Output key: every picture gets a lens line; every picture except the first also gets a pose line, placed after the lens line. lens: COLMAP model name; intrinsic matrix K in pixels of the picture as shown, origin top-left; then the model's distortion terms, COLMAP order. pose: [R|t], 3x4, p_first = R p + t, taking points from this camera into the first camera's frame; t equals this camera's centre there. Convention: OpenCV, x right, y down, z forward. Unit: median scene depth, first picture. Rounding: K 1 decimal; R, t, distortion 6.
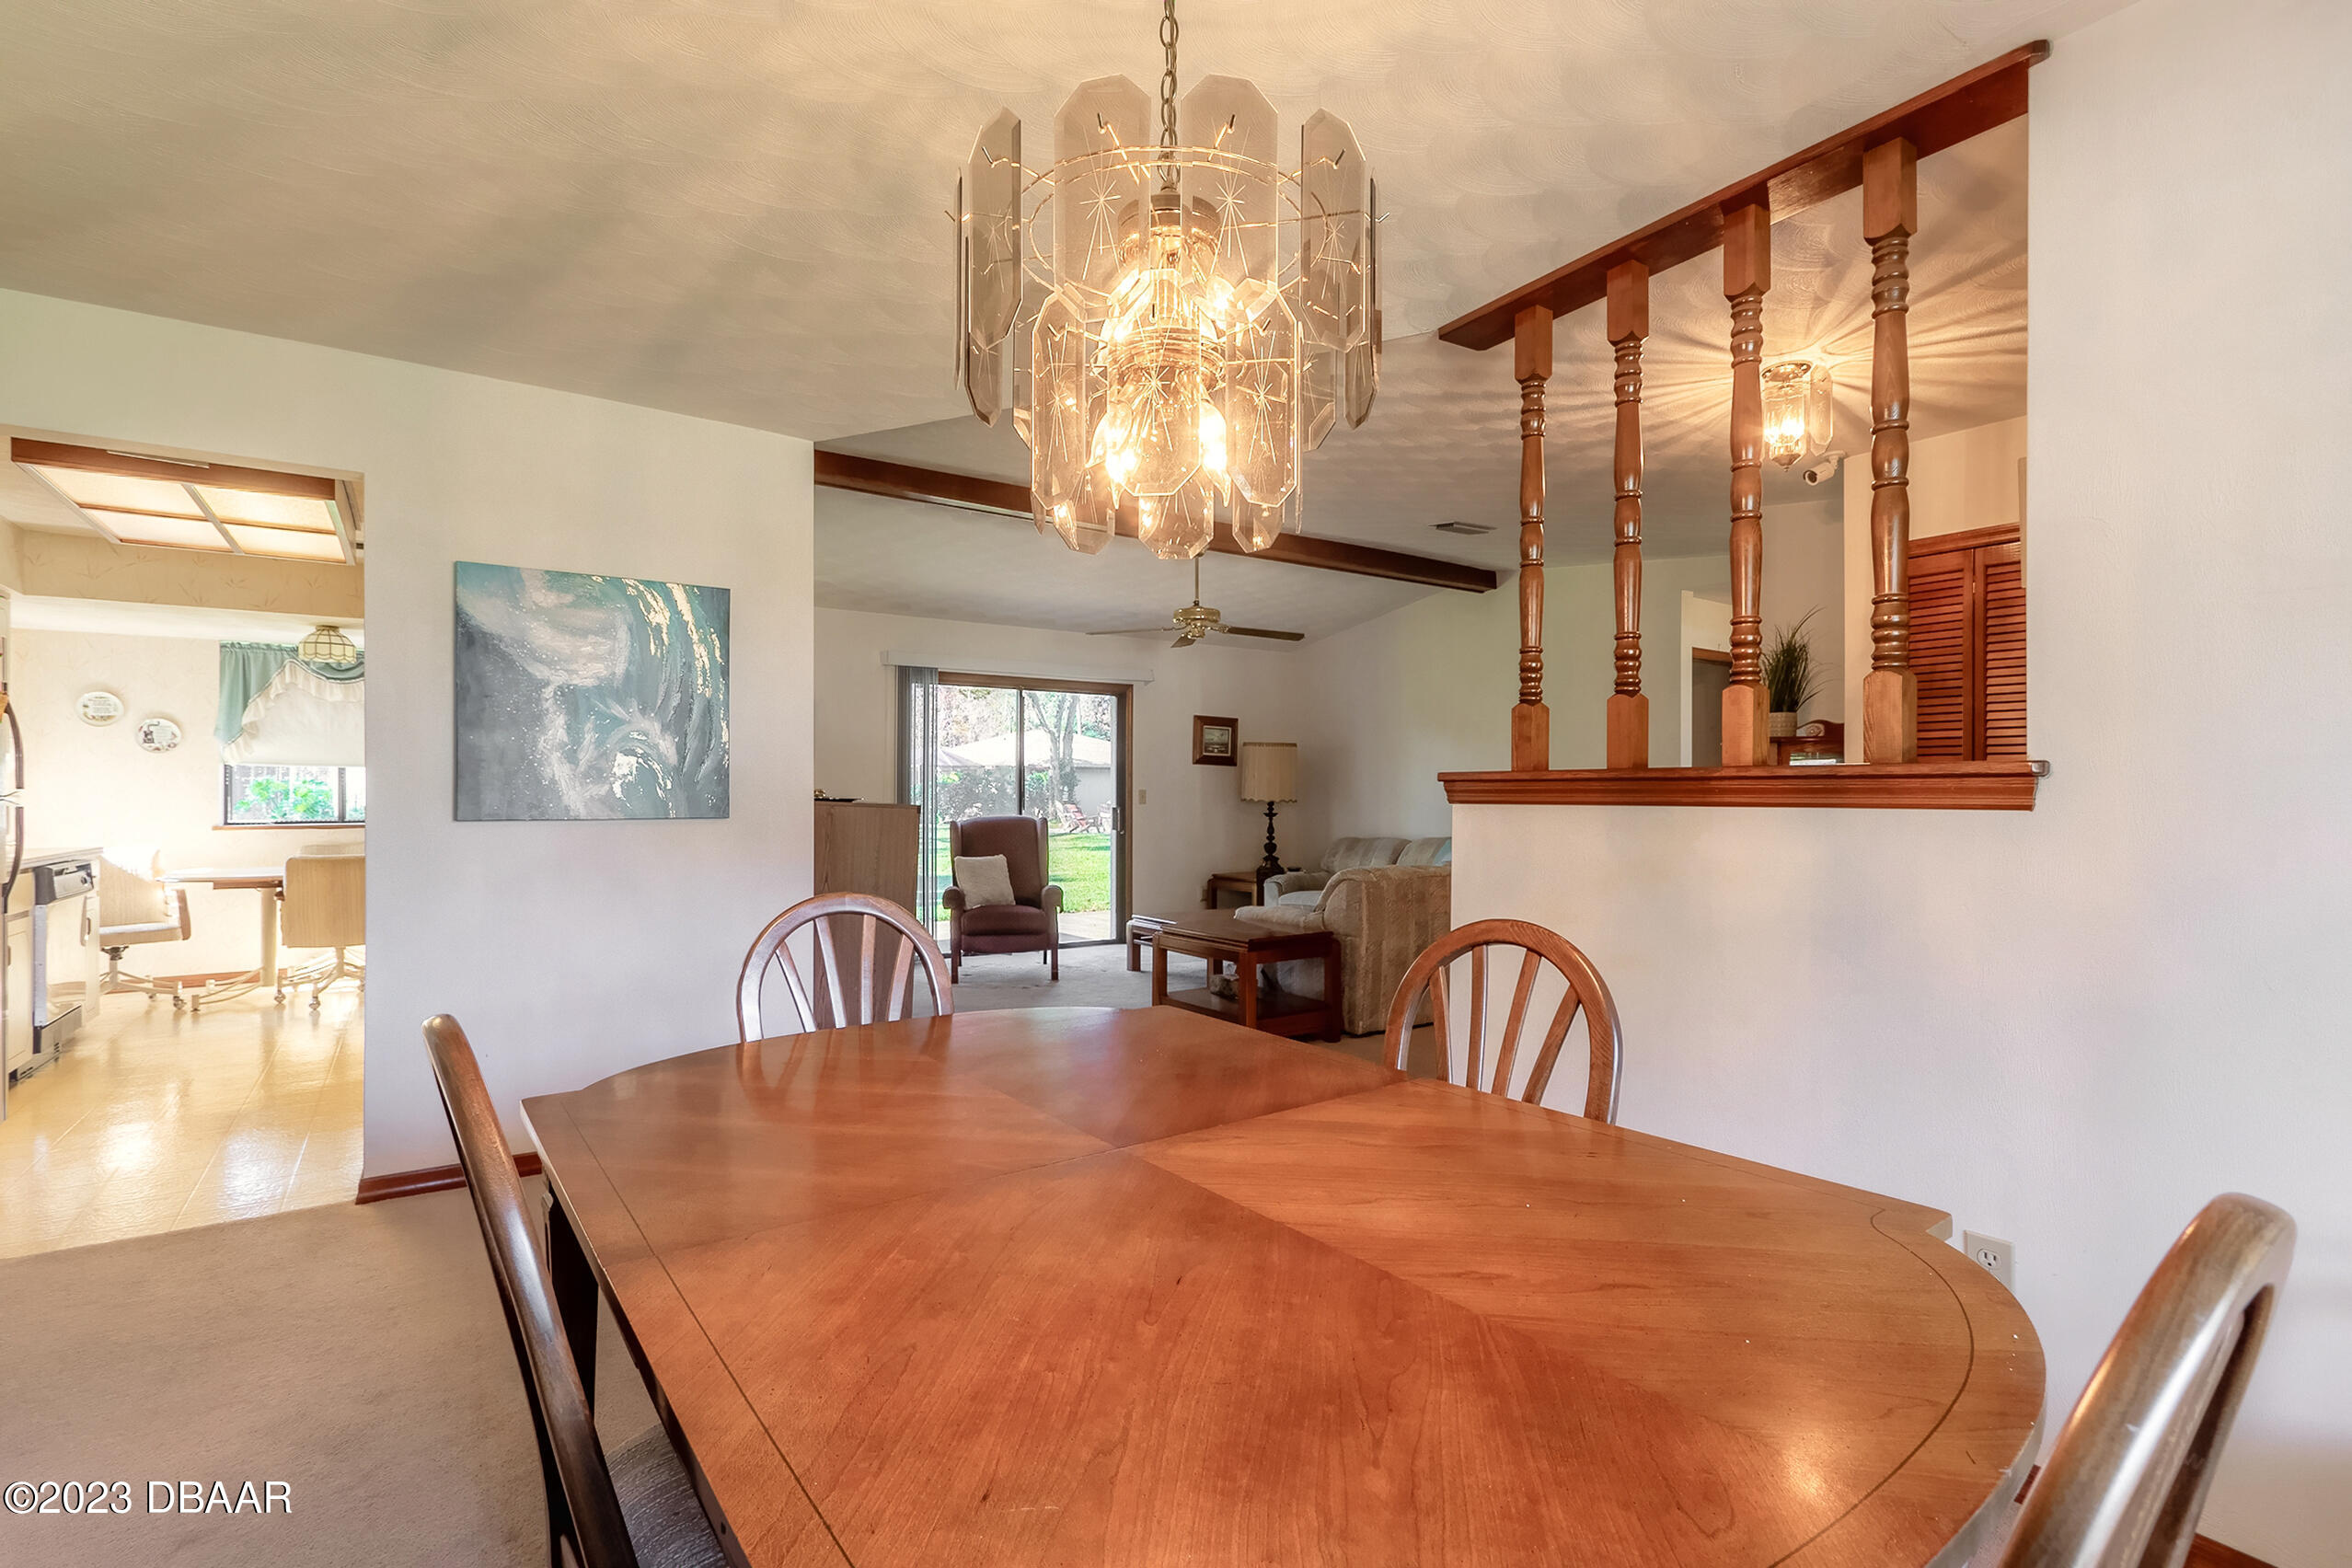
lens RADIAL K [[1079.9, 0, 1141.9], [0, 1079.9, 791.2], [0, 0, 1]] dist [0.011986, -0.005471]
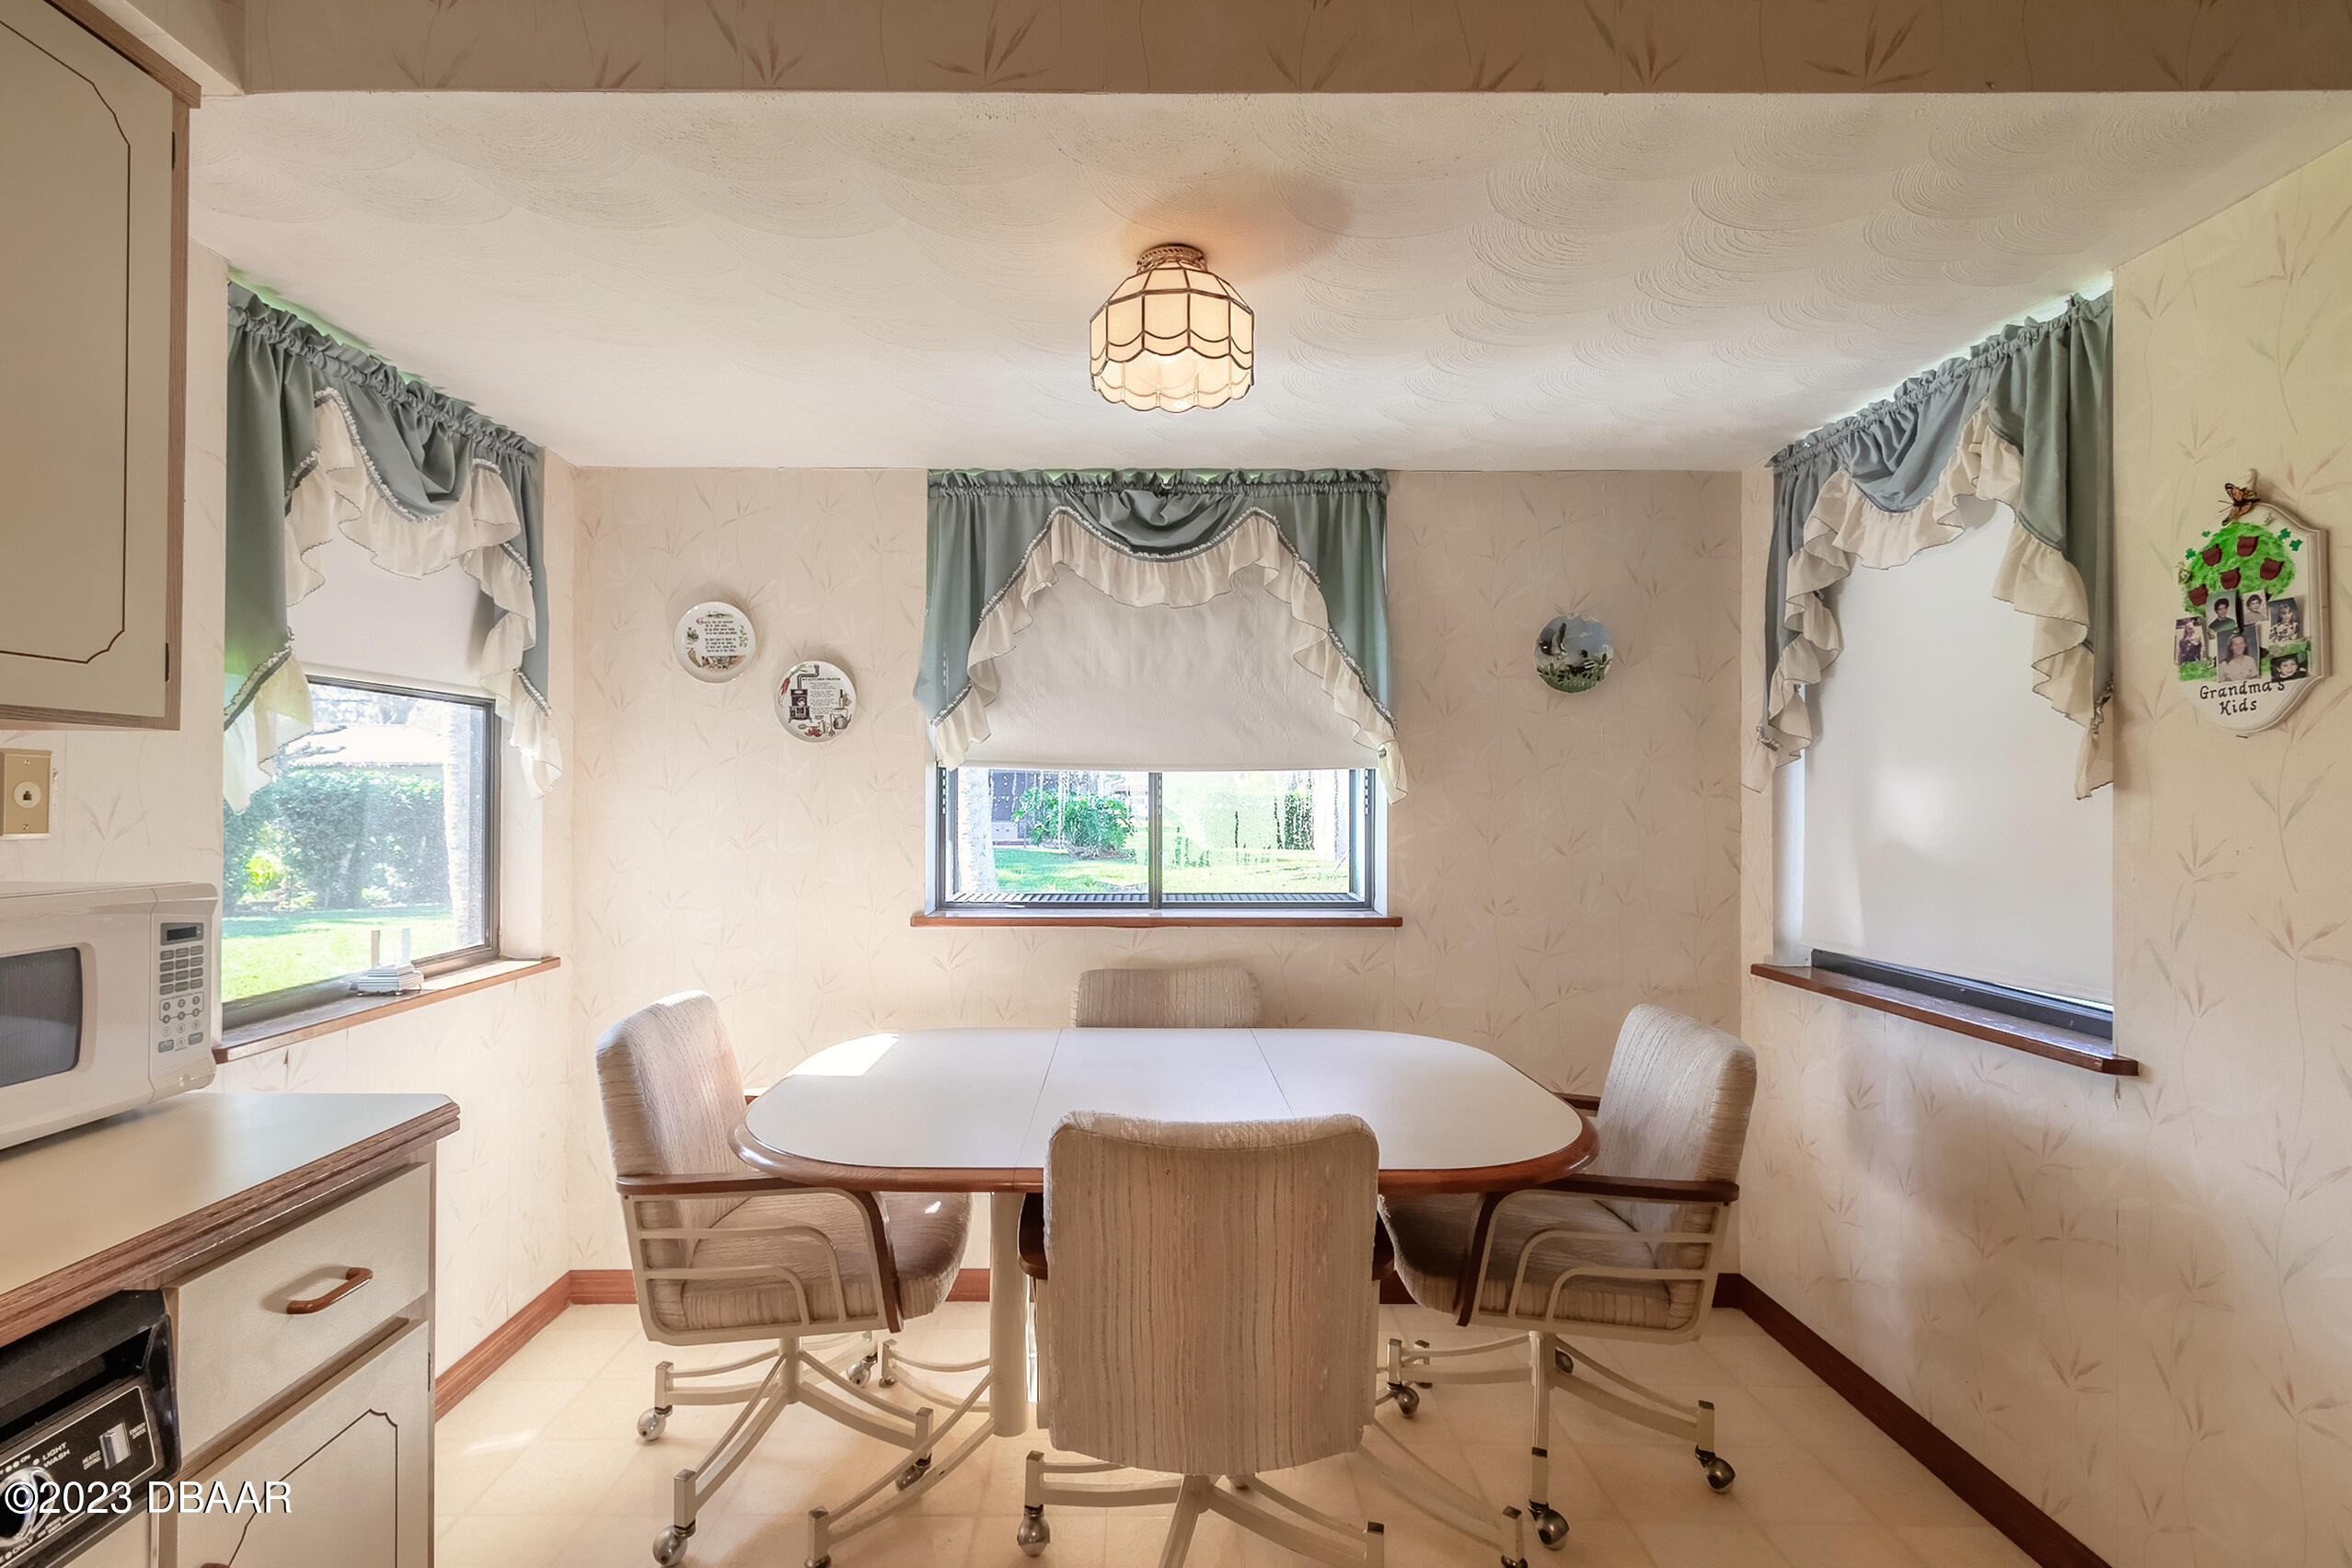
lens RADIAL K [[1079.9, 0, 1141.9], [0, 1079.9, 791.2], [0, 0, 1]] dist [0.011986, -0.005471]
pose [[0.836046, -0.001080, -0.548658, -0.560691], [-0.002741, 0.999977, -0.006146, -0.013238], [0.548652, 0.006642, 0.836024, 0.708844]]
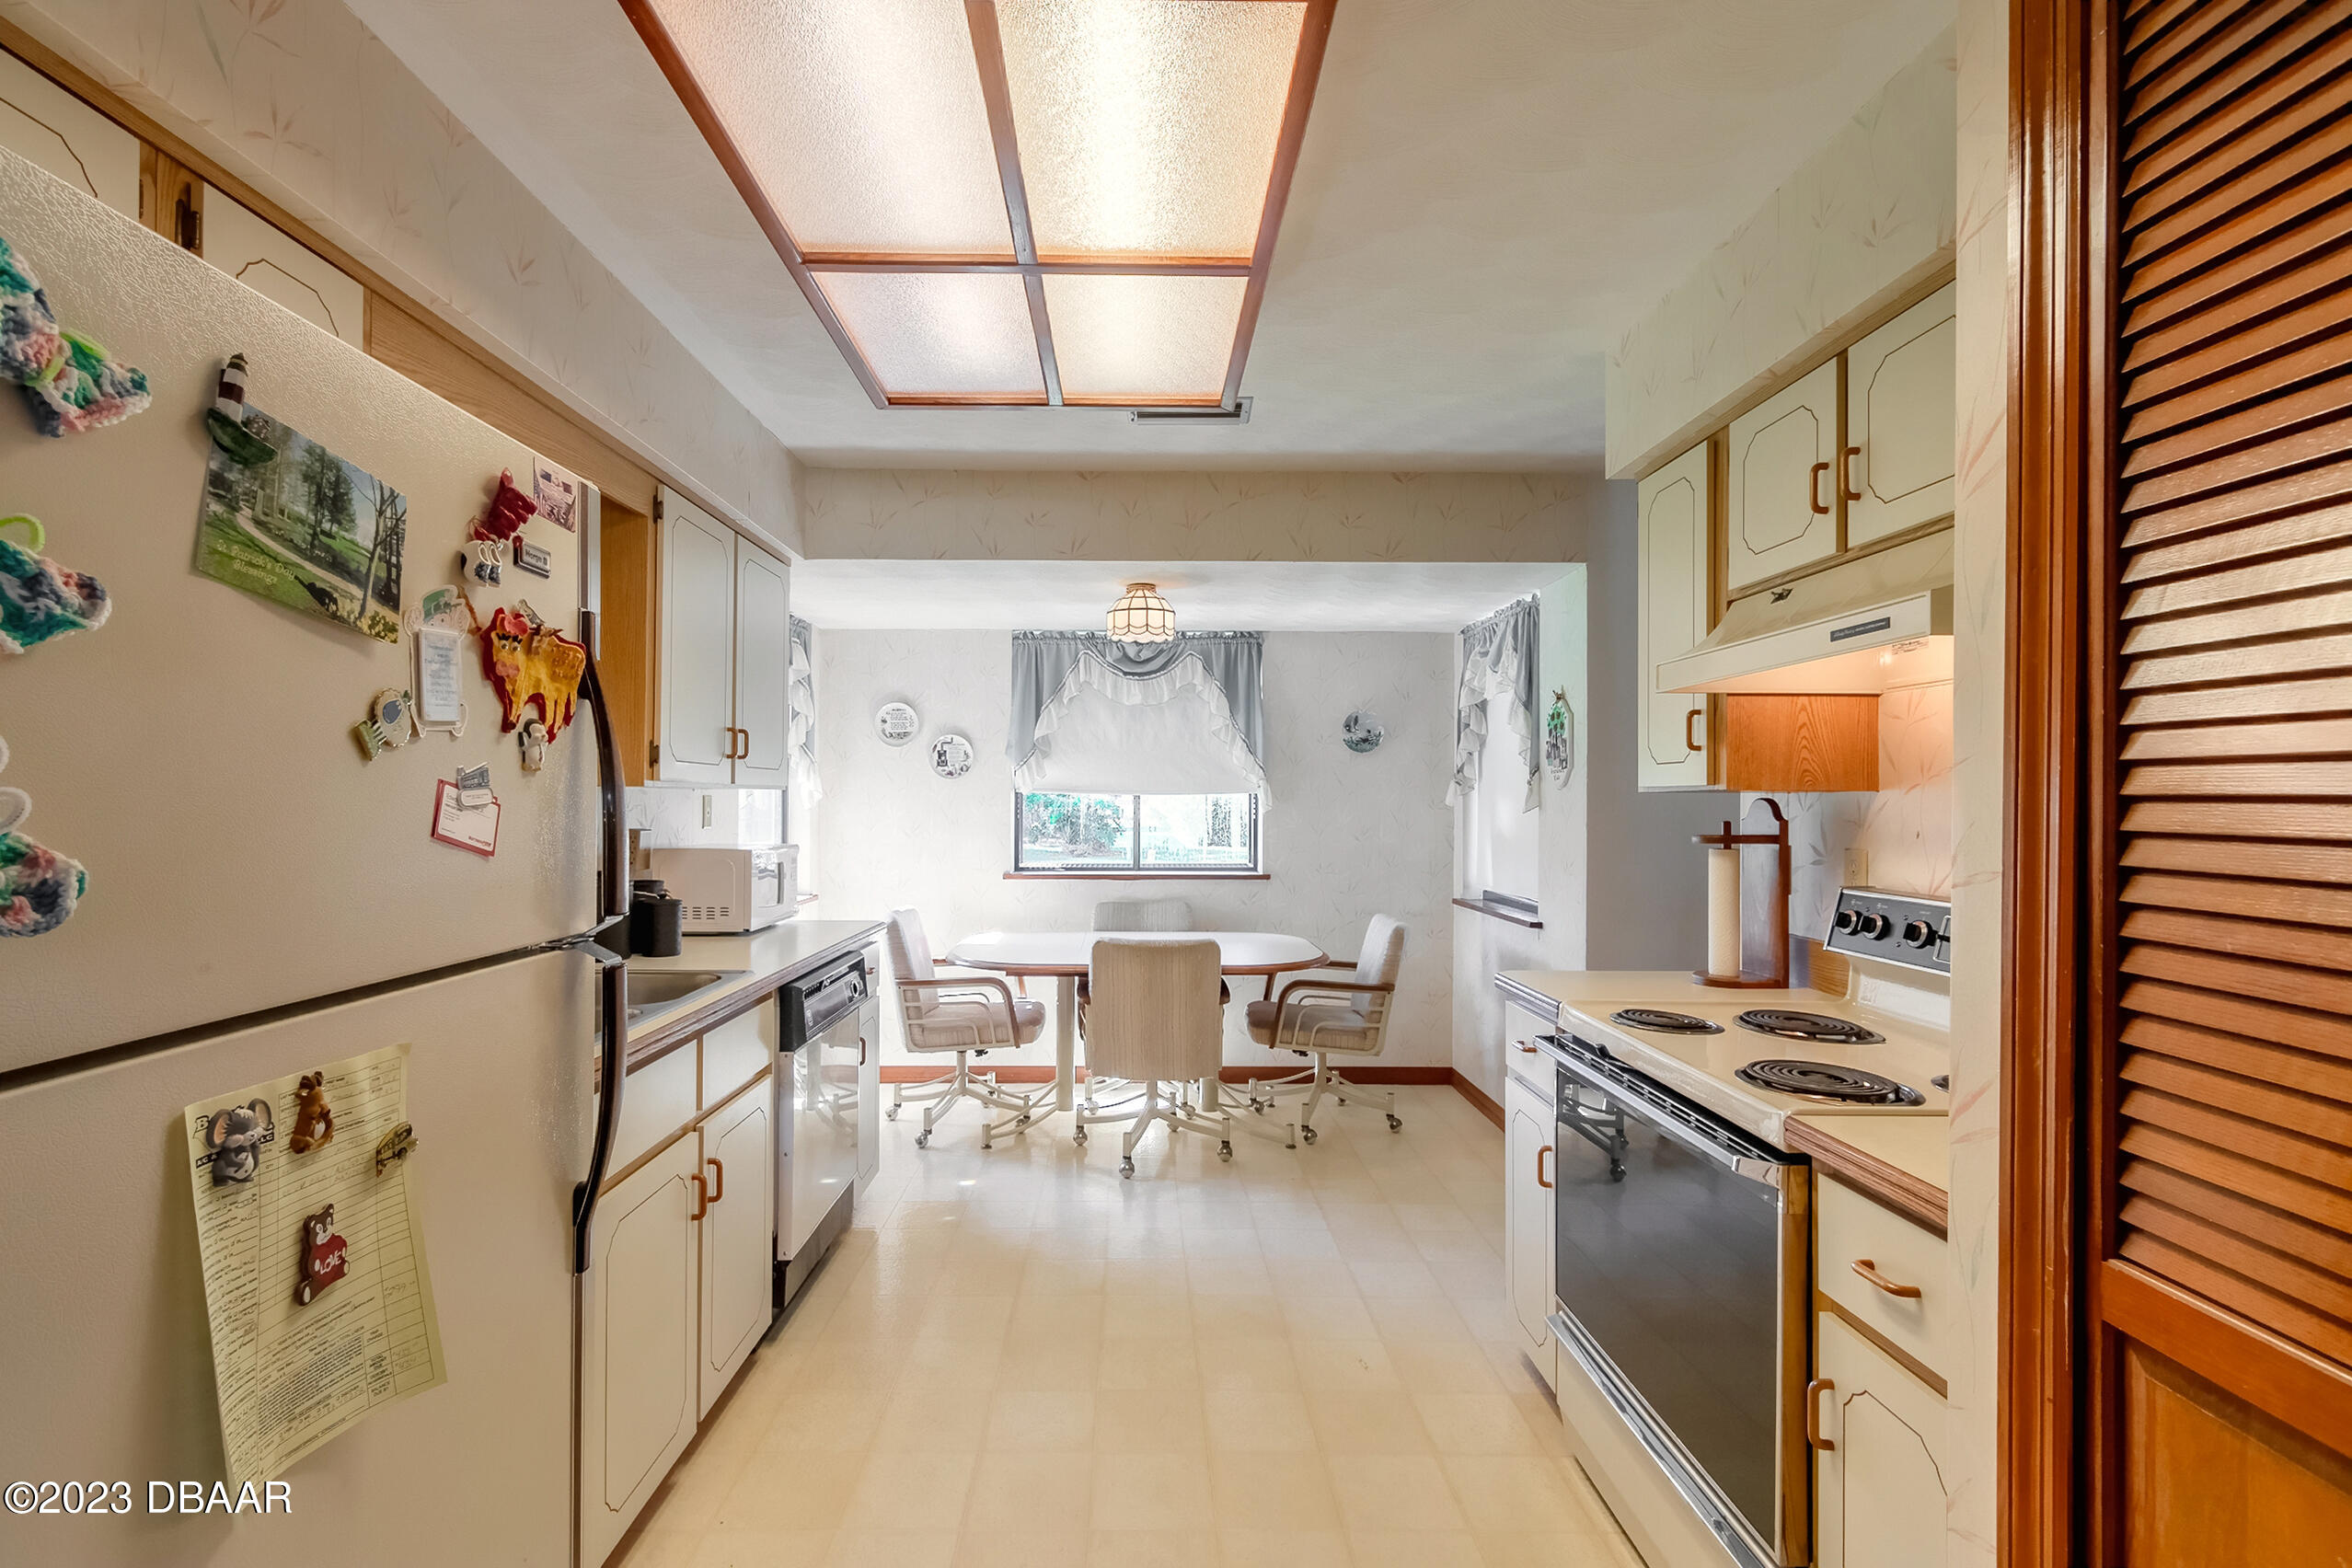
lens RADIAL K [[1079.9, 0, 1141.9], [0, 1079.9, 791.2], [0, 0, 1]] dist [0.011986, -0.005471]
pose [[0.841224, -0.001443, -0.540685, -0.366810], [-0.004034, 0.999952, -0.008945, -0.019388], [0.540672, 0.009706, 0.841177, 0.417103]]
